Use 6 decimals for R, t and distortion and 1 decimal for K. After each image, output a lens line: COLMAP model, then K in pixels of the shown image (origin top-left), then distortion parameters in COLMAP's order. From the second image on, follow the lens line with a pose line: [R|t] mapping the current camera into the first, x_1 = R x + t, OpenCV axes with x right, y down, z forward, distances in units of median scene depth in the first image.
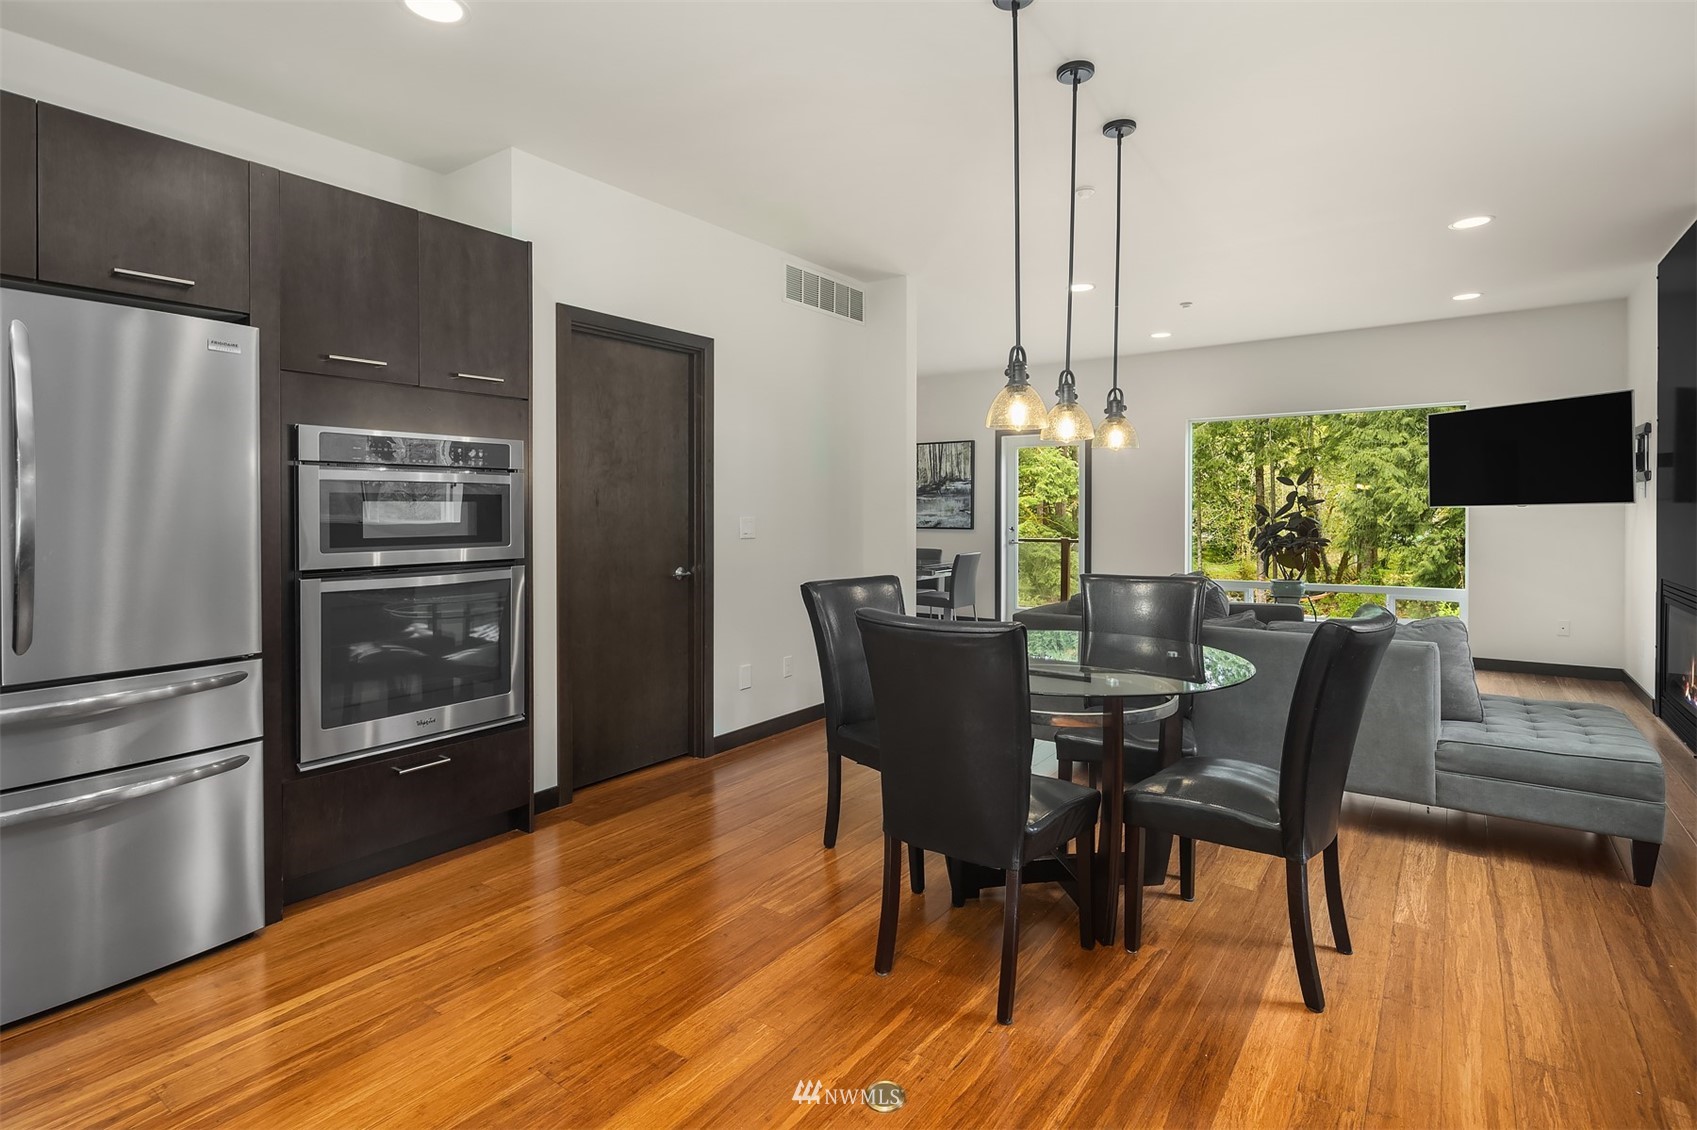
lens RADIAL K [[828.9, 0, 868.5], [0, 828.9, 542.8], [0, 0, 1]] dist [-0.008135, -0.001007]
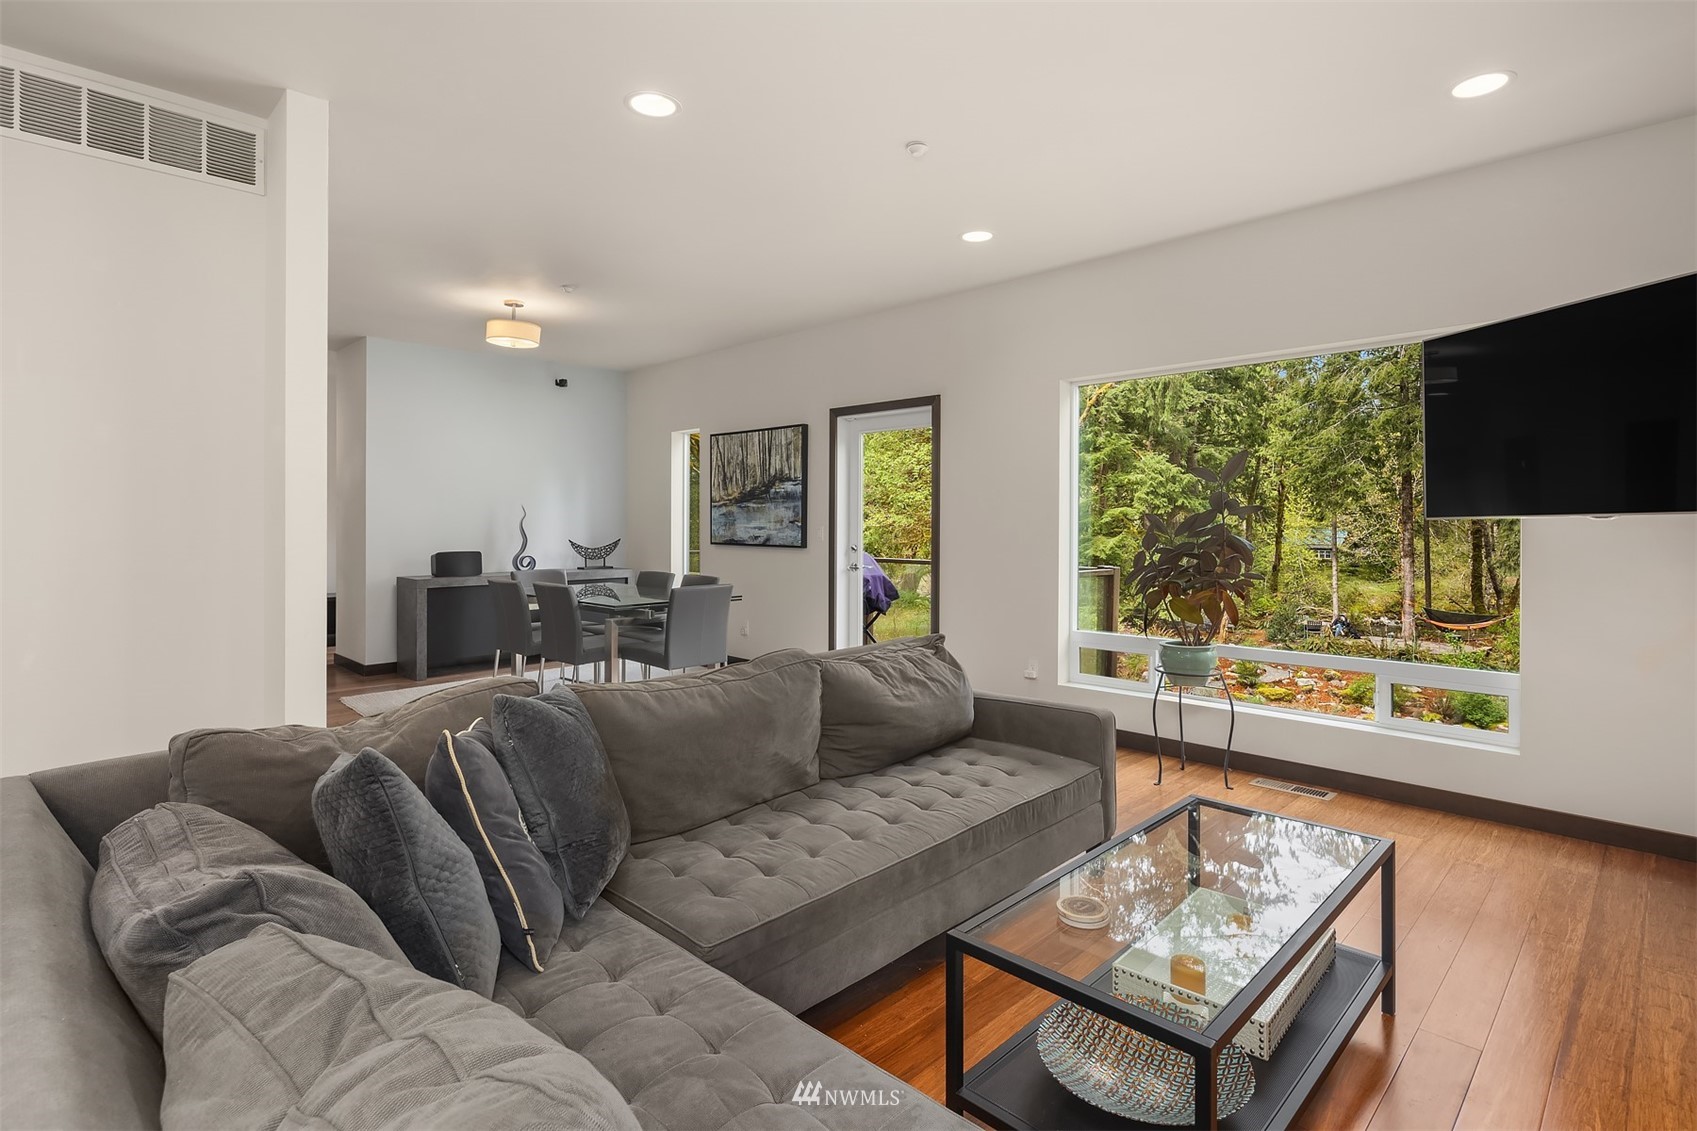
lens RADIAL K [[818.1, 0, 879.1], [0, 818.1, 506.6], [0, 0, 1]] dist [0.014430, -0.000150]
pose [[0.987939, 0.000234, -0.154842, 0.295239], [-0.009109, 0.998355, -0.056611, -0.012490], [0.154574, 0.057338, 0.986316, 0.309110]]
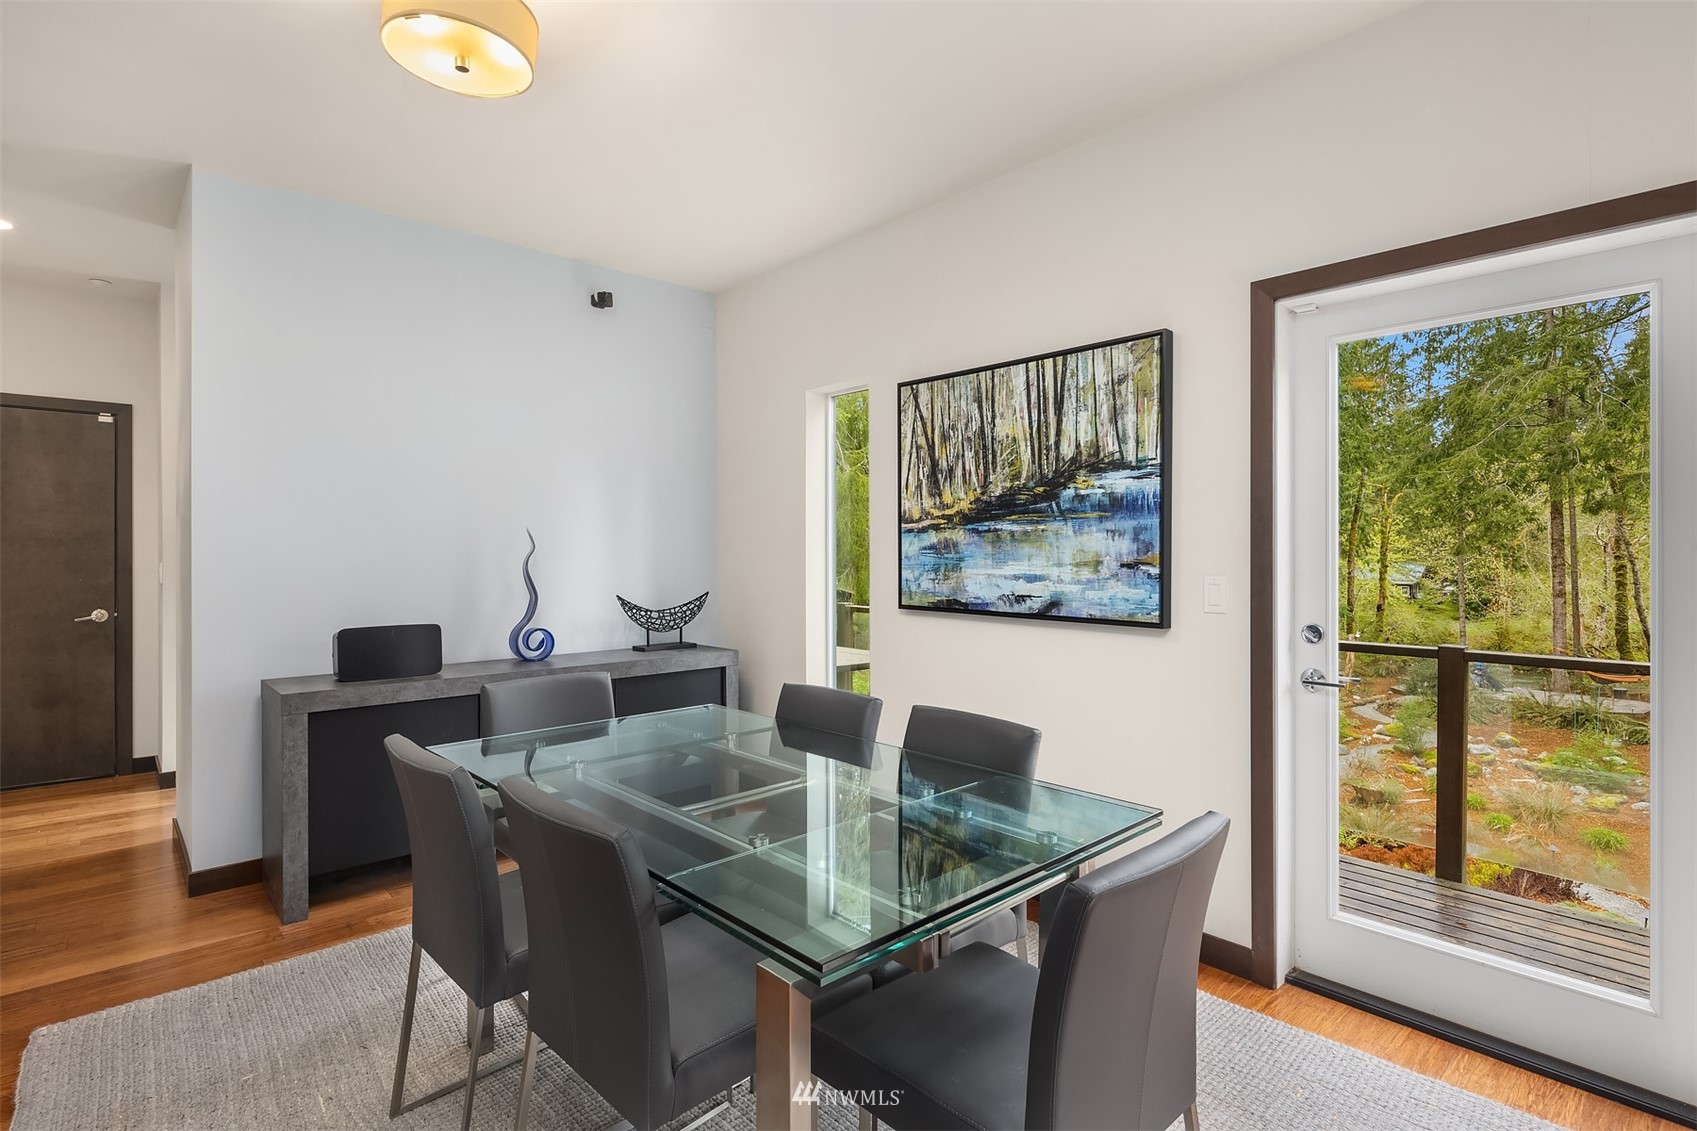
lens RADIAL K [[814.5, 0, 856.3], [0, 814.5, 553.4], [0, 0, 1]] dist [-0.002993, -0.000224]
pose [[0.973581, 0.003609, -0.228313, 0.082990], [-0.012964, 0.999136, -0.039487, -0.029804], [0.227973, 0.041404, 0.972787, 0.681399]]
